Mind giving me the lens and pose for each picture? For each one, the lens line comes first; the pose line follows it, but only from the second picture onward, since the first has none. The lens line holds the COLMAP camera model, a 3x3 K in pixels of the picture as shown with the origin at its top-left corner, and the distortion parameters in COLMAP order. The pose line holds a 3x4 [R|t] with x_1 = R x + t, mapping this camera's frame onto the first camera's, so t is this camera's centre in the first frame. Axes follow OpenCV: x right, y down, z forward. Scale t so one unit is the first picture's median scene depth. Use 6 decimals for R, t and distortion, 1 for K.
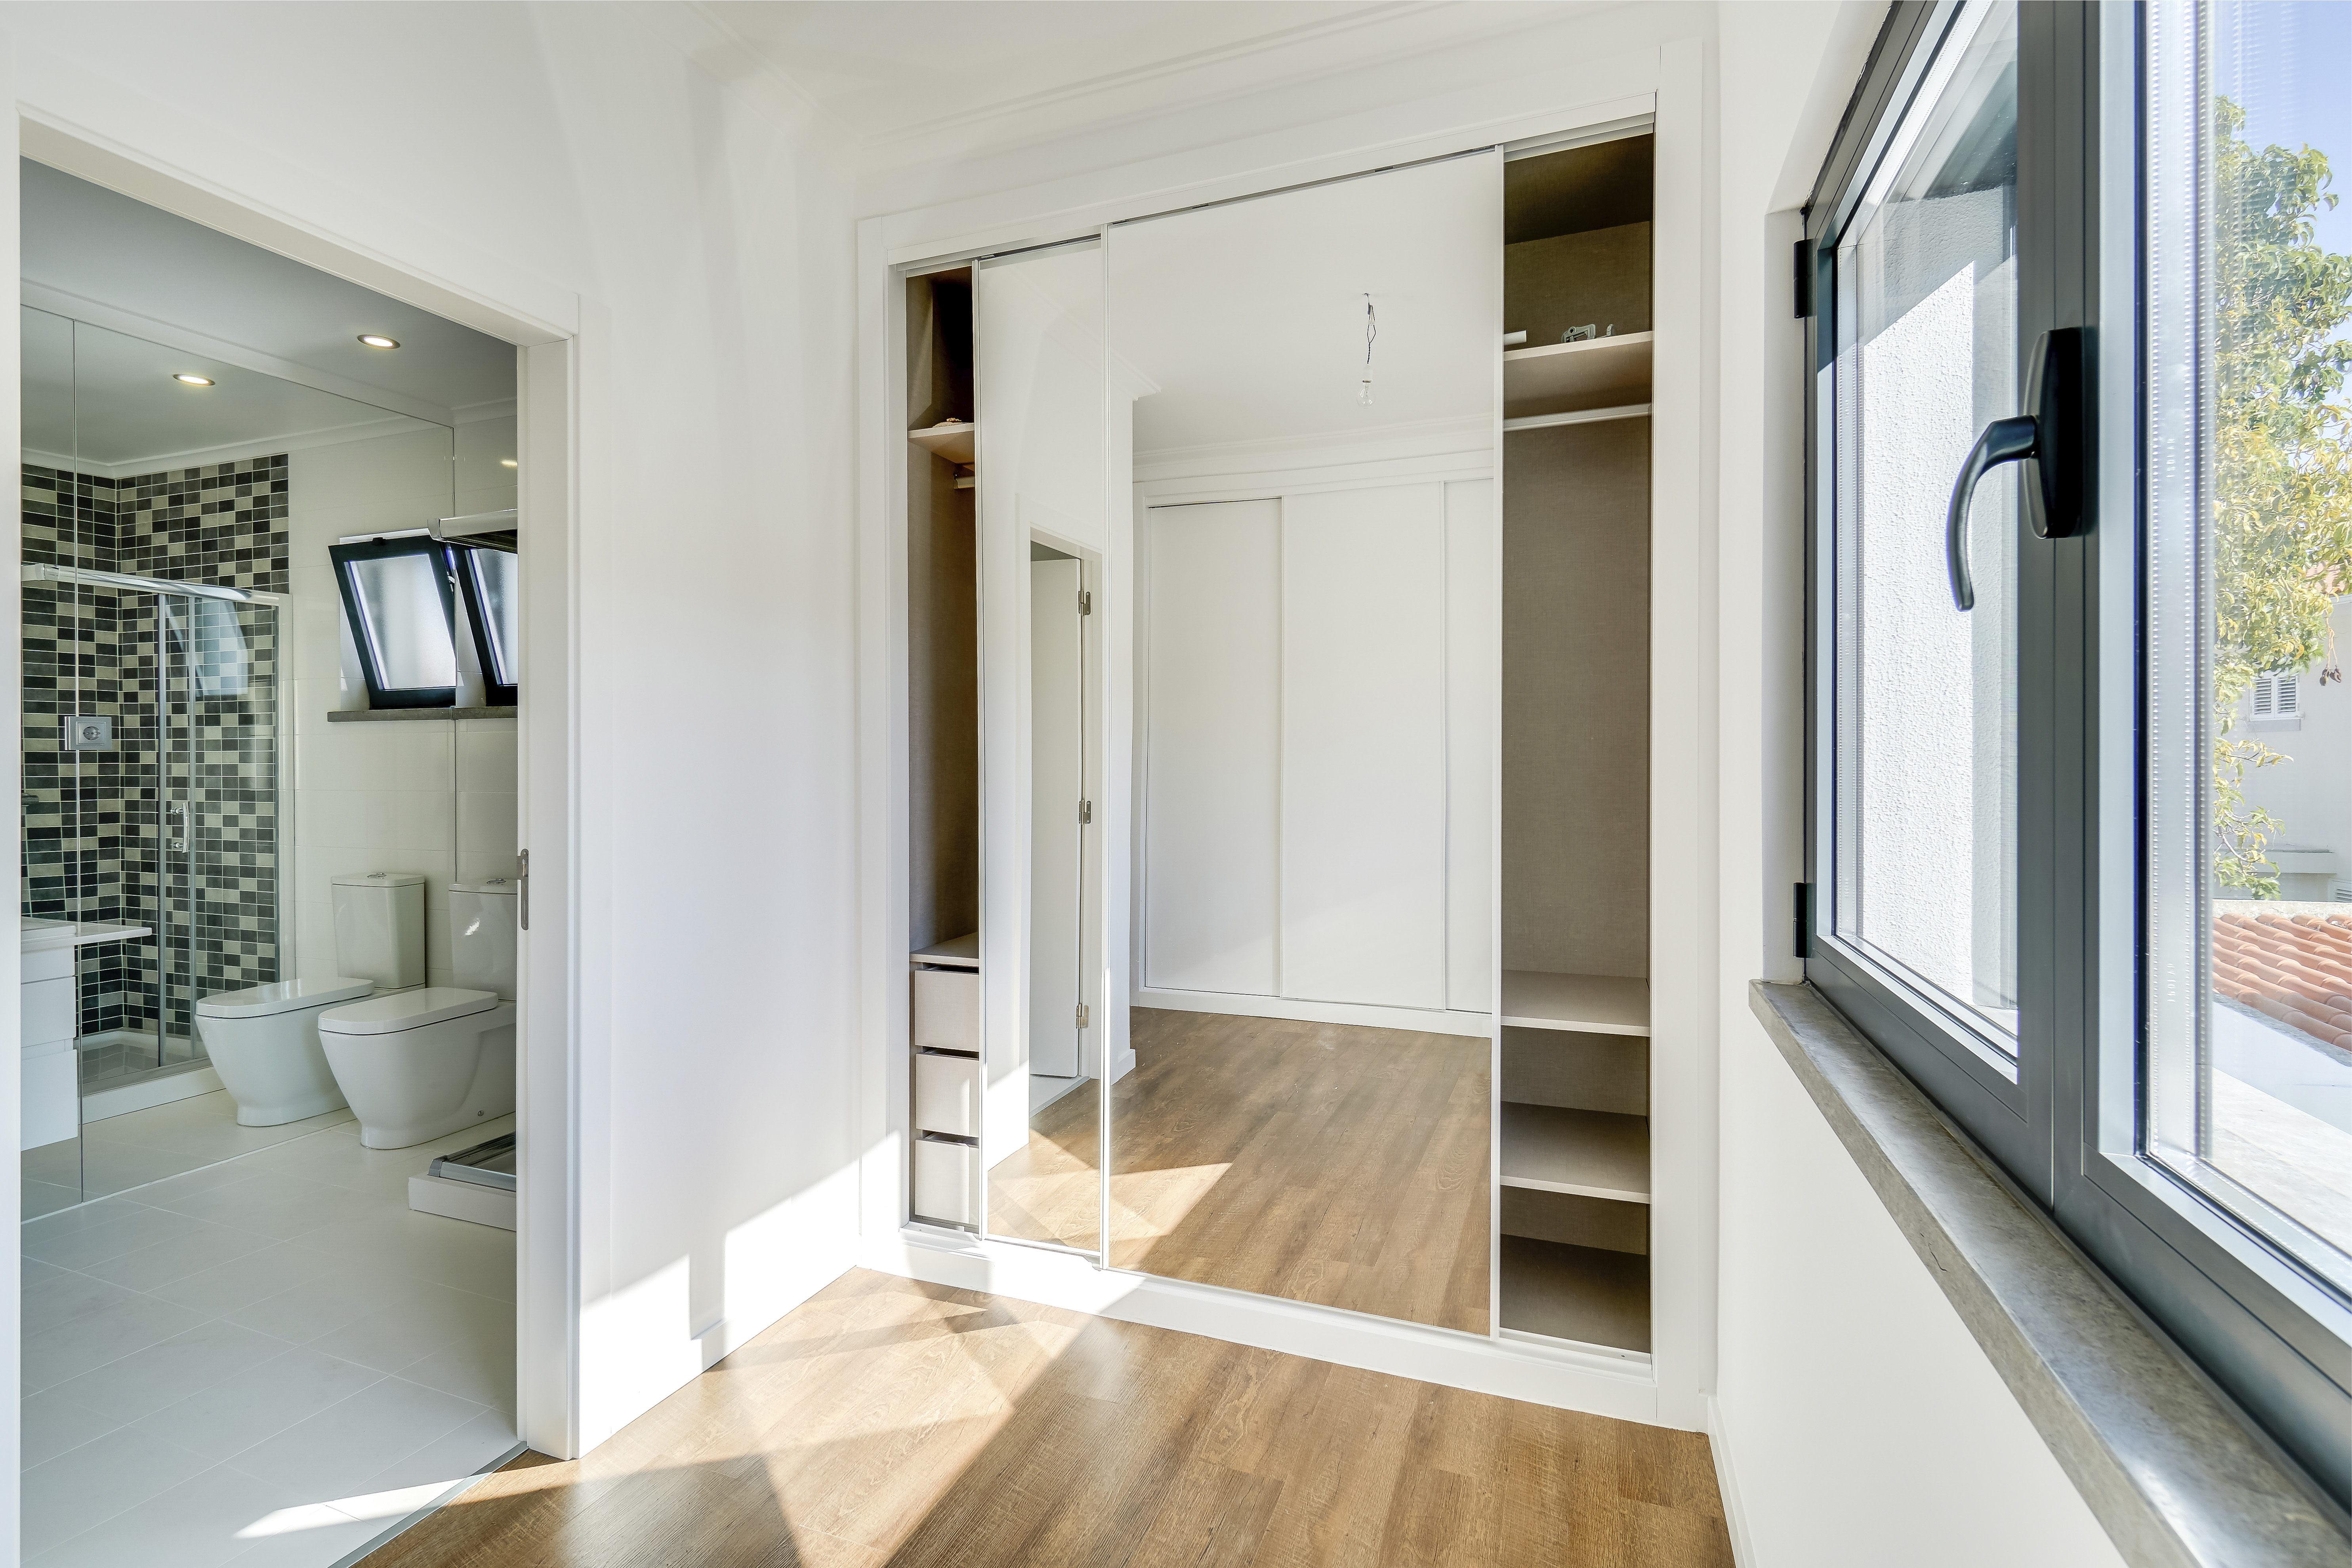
lens RADIAL K [[1083.2, 0, 1136.3], [0, 1083.2, 754.0], [0, 0, 1]] dist [-0.000904, 0.001147]
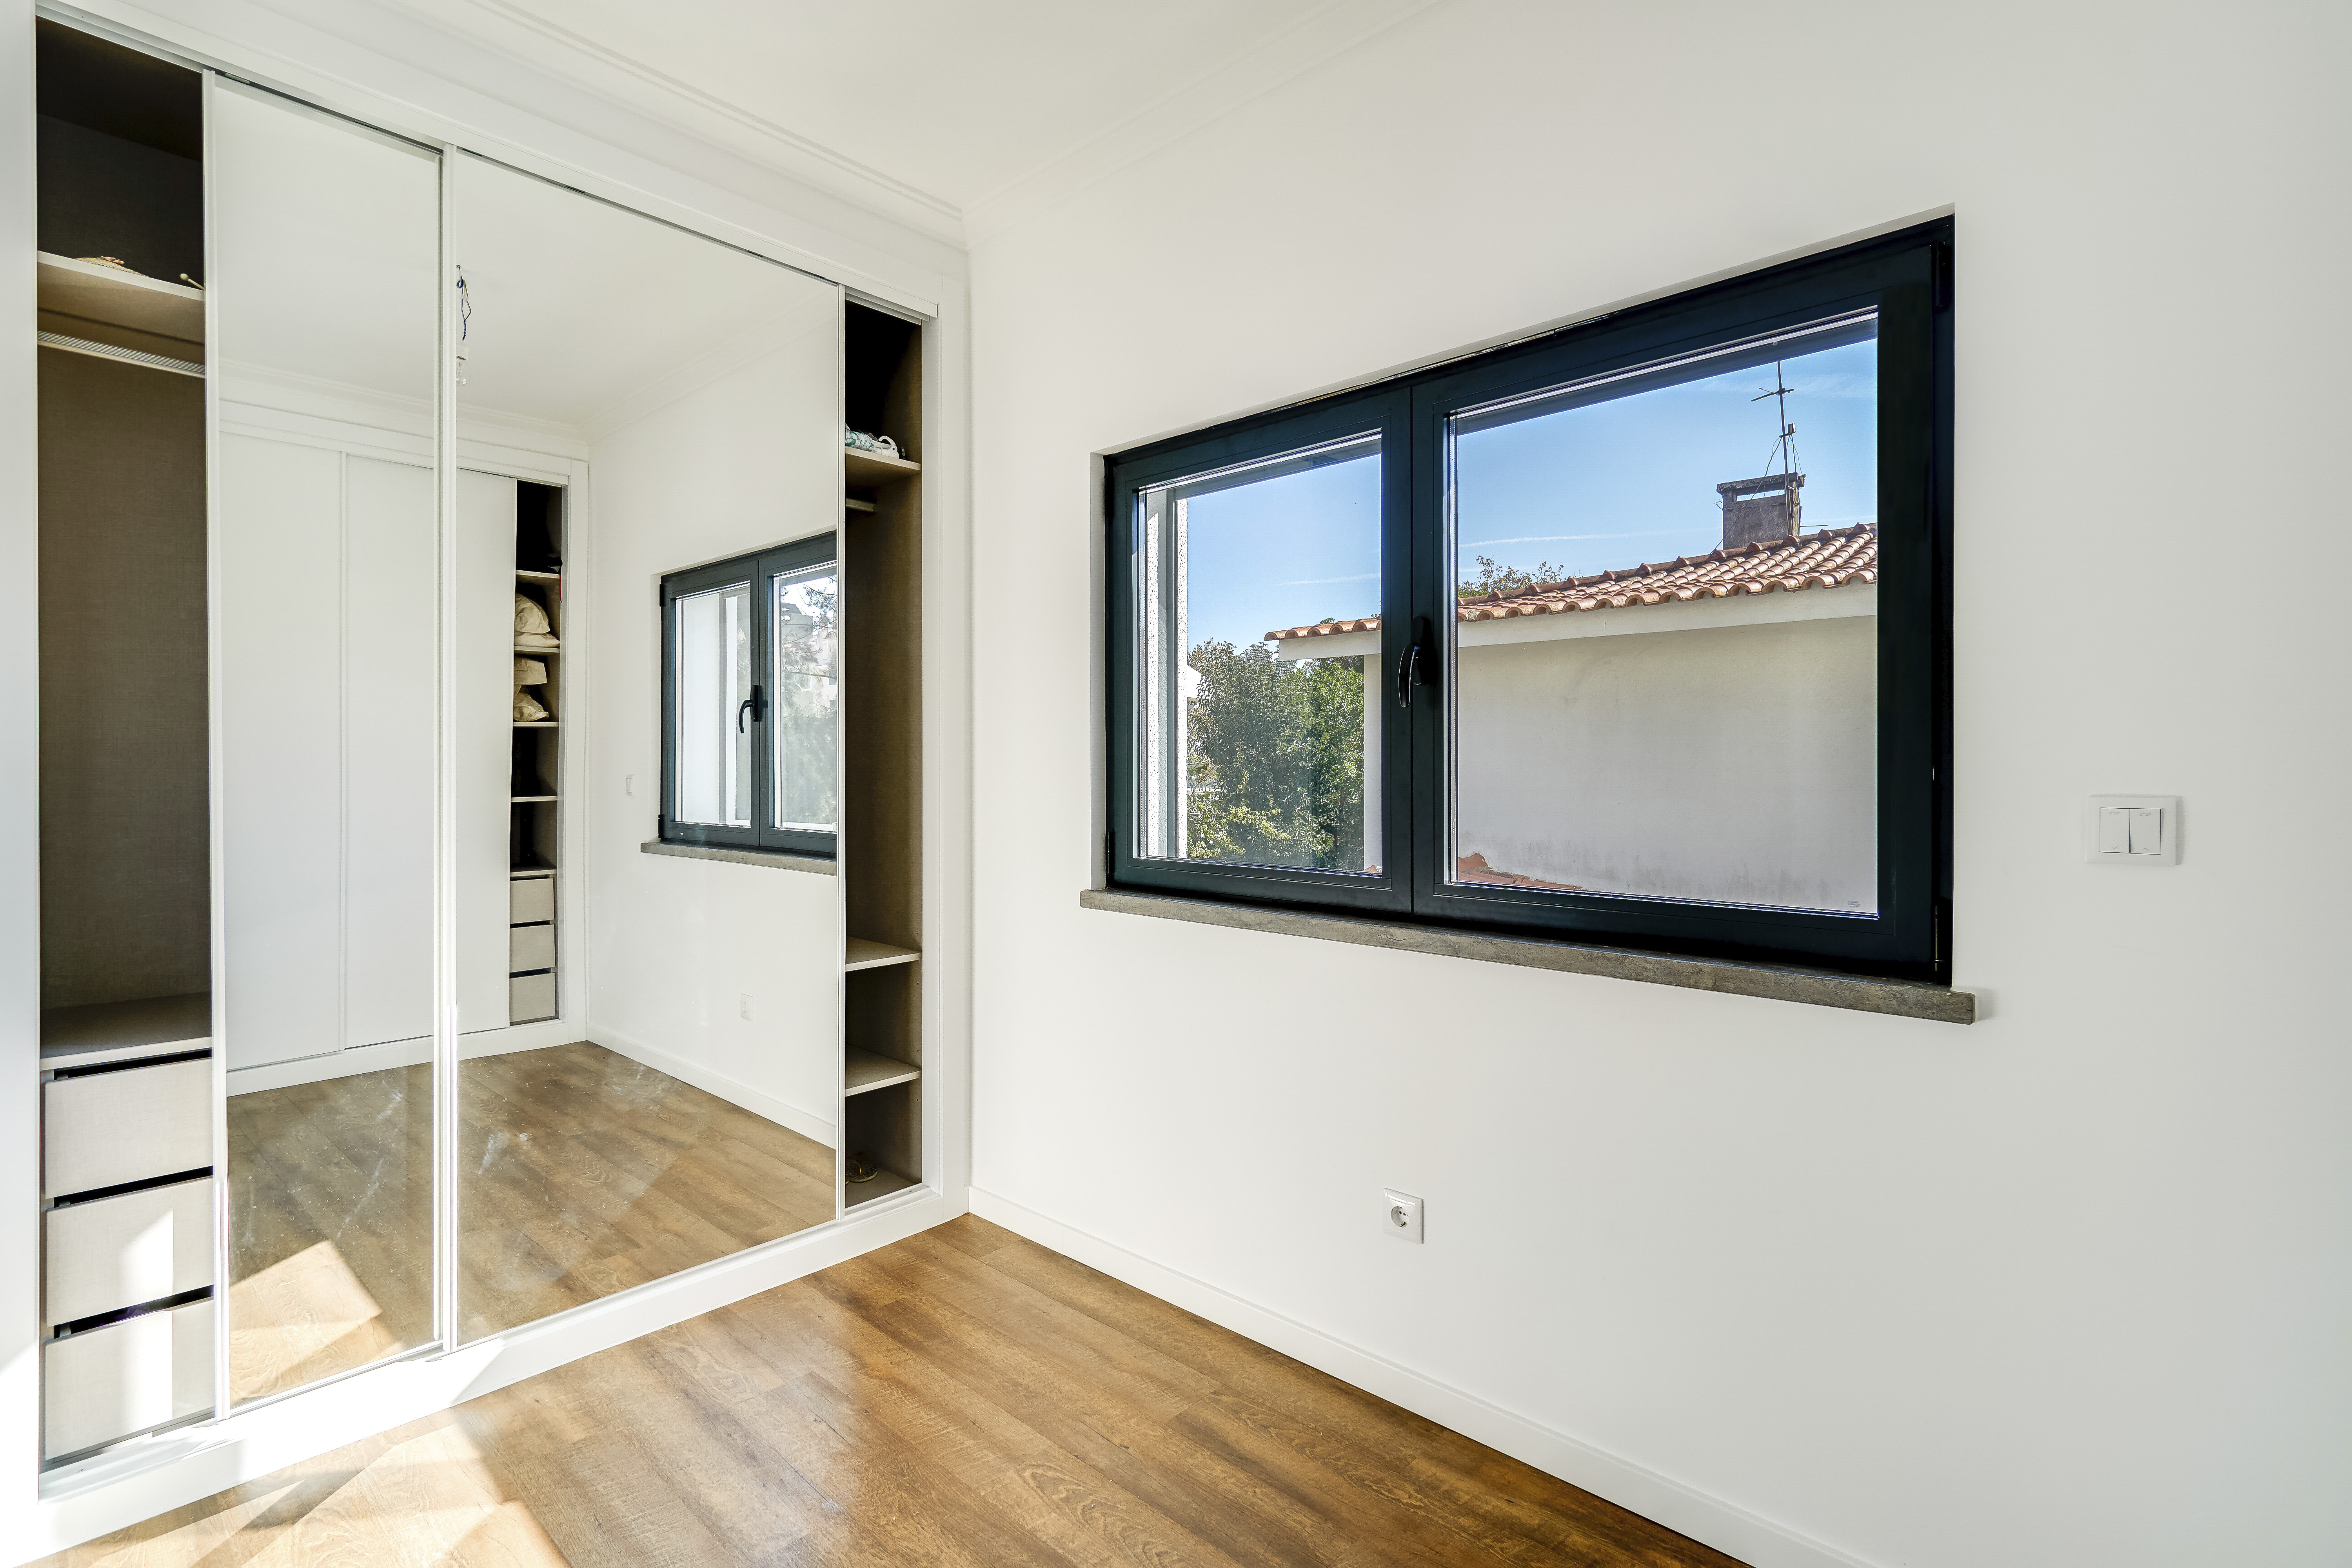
lens RADIAL K [[1083.1, 0, 1120.6], [0, 1083.1, 771.5], [0, 0, 1]] dist [-0.000904, 0.001147]
pose [[0.391033, 0.004423, 0.920366, -0.617007], [0.000185, 0.999988, -0.004884, 0.017145], [-0.920376, 0.002080, 0.391028, 0.170531]]
